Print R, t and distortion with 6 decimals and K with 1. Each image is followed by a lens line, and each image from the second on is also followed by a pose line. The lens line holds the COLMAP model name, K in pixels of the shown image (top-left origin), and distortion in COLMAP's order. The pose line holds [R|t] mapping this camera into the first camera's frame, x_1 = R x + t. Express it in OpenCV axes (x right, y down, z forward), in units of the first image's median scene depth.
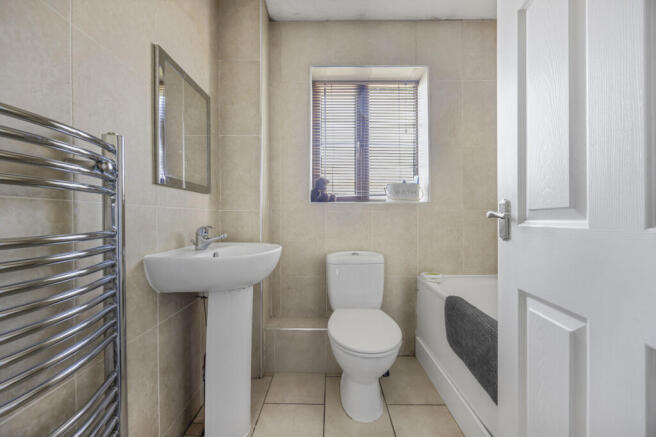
lens RADIAL K [[255.2, 0, 327.5], [0, 255.2, 217.2], [0, 0, 1]] dist [-0.000997, -0.000560]
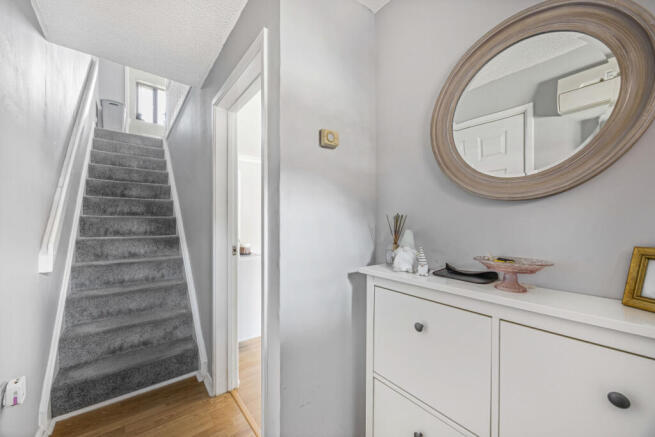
lens RADIAL K [[254.8, 0, 327.0], [0, 254.8, 221.0], [0, 0, 1]] dist [-0.000997, -0.000560]
pose [[0.782671, 0.006830, 0.622398, -0.145039], [-0.002397, 0.999965, -0.007959, 1.078776], [-0.622431, 0.004738, 0.782661, -2.613058]]
